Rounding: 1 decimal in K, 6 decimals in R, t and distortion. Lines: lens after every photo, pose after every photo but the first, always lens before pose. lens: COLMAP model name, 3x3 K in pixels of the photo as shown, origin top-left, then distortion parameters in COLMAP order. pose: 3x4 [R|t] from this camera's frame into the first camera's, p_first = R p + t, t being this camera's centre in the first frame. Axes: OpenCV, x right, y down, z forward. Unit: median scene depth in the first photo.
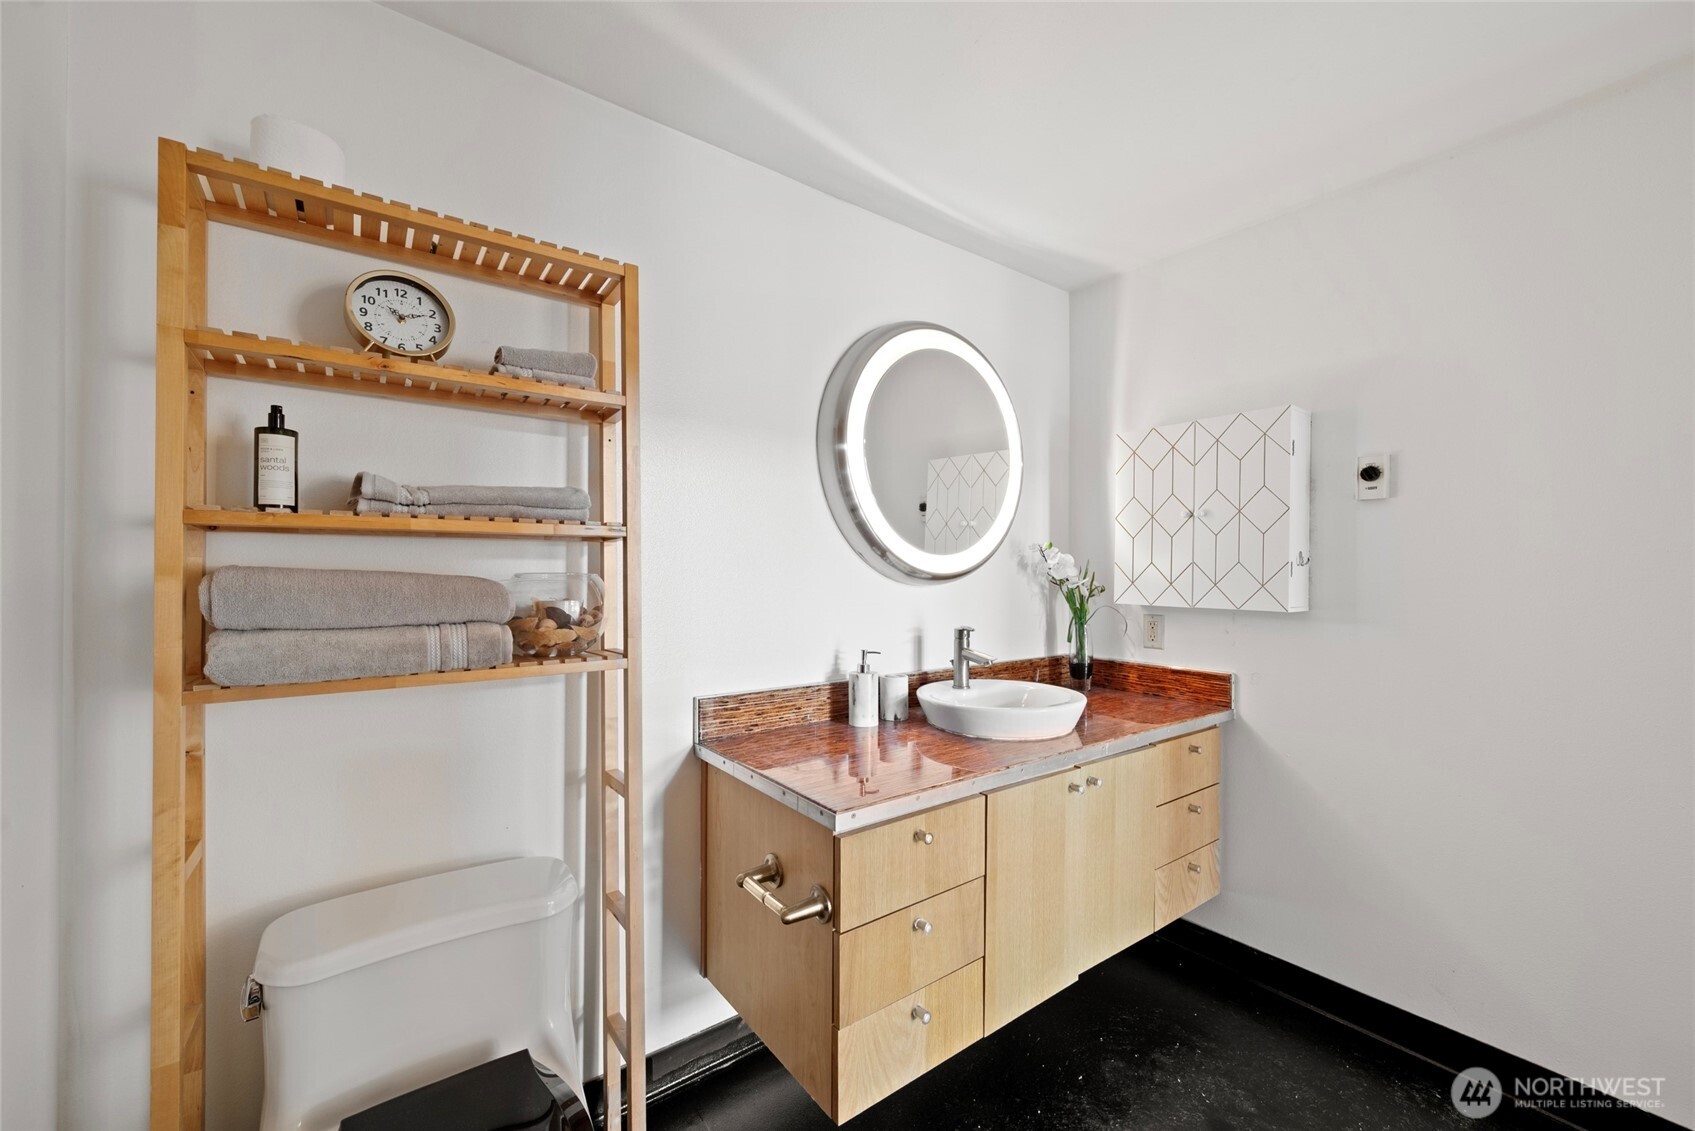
lens RADIAL K [[672.6, 0, 854.3], [0, 672.6, 566.9], [0, 0, 1]] dist [-0.002933, 0.000293]
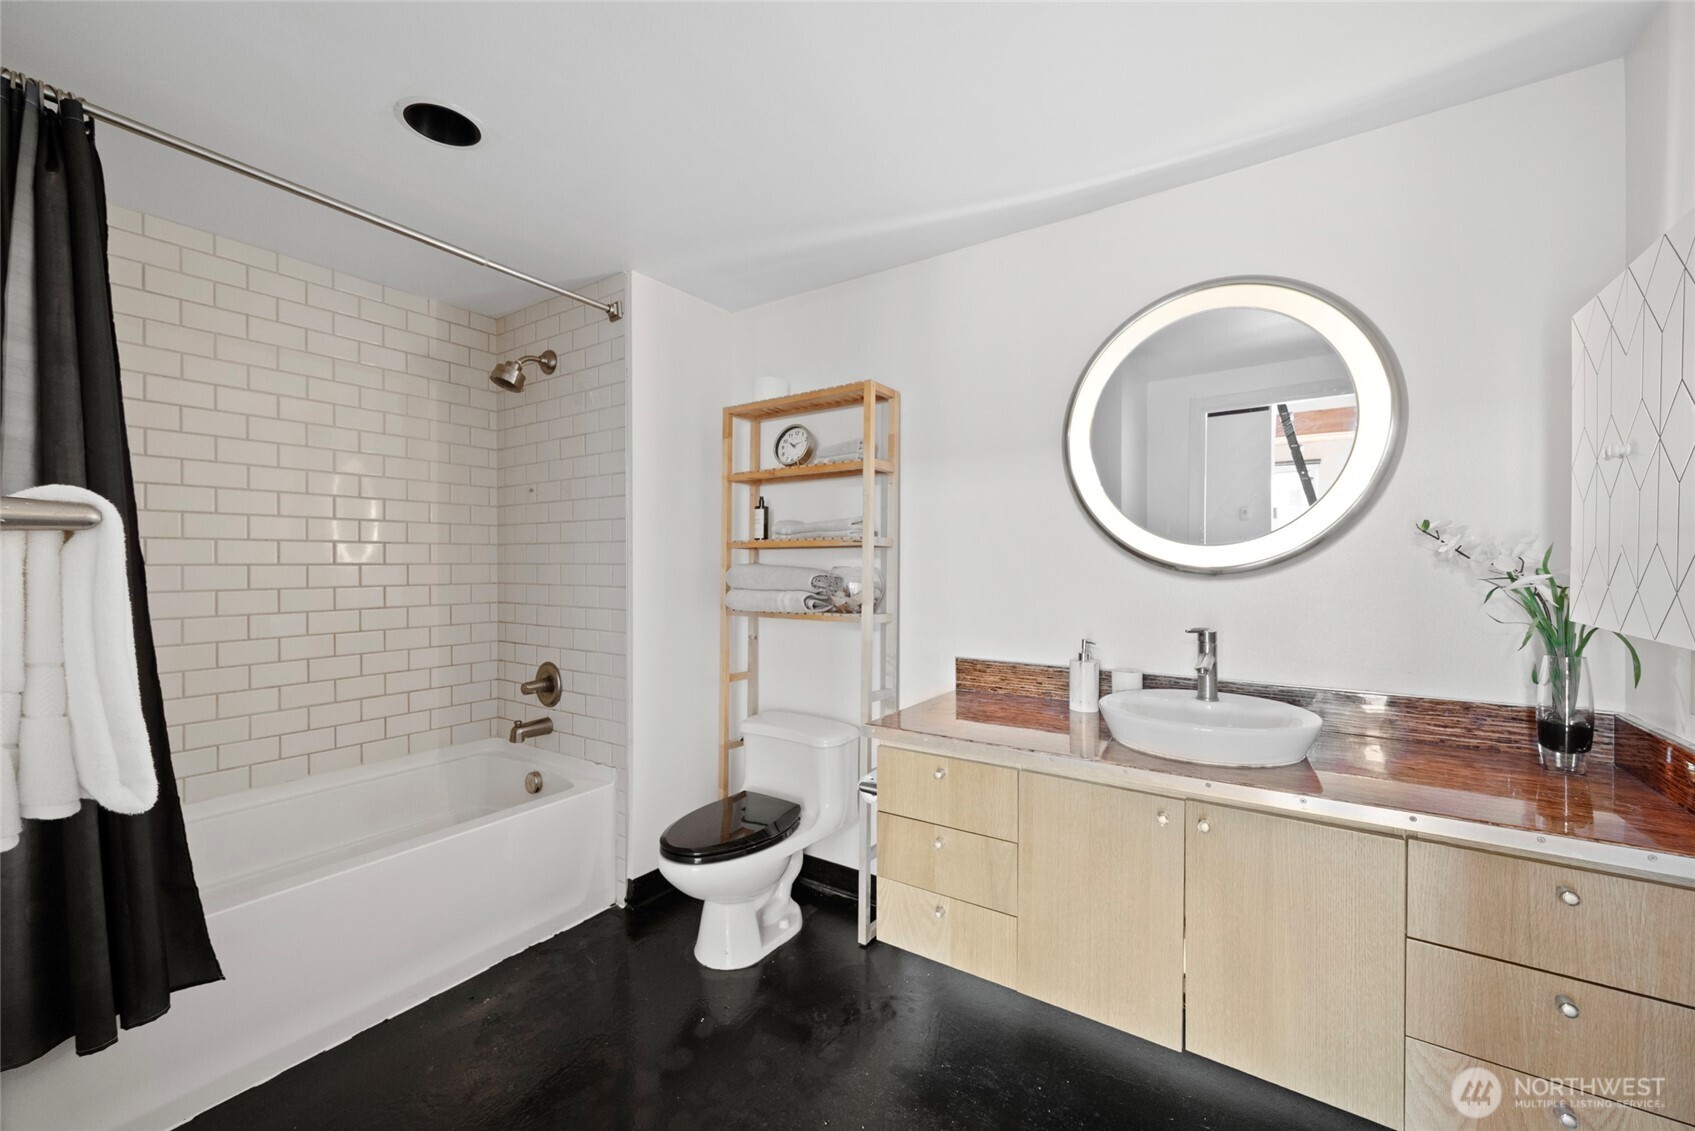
lens RADIAL K [[672.6, 0, 854.8], [0, 672.6, 573.7], [0, 0, 1]] dist [-0.002933, 0.000293]
pose [[0.331659, 0.009466, -0.943352, 0.936247], [0.005848, 0.999910, 0.012090, 0.004974], [0.943381, -0.009527, 0.331574, 0.324059]]
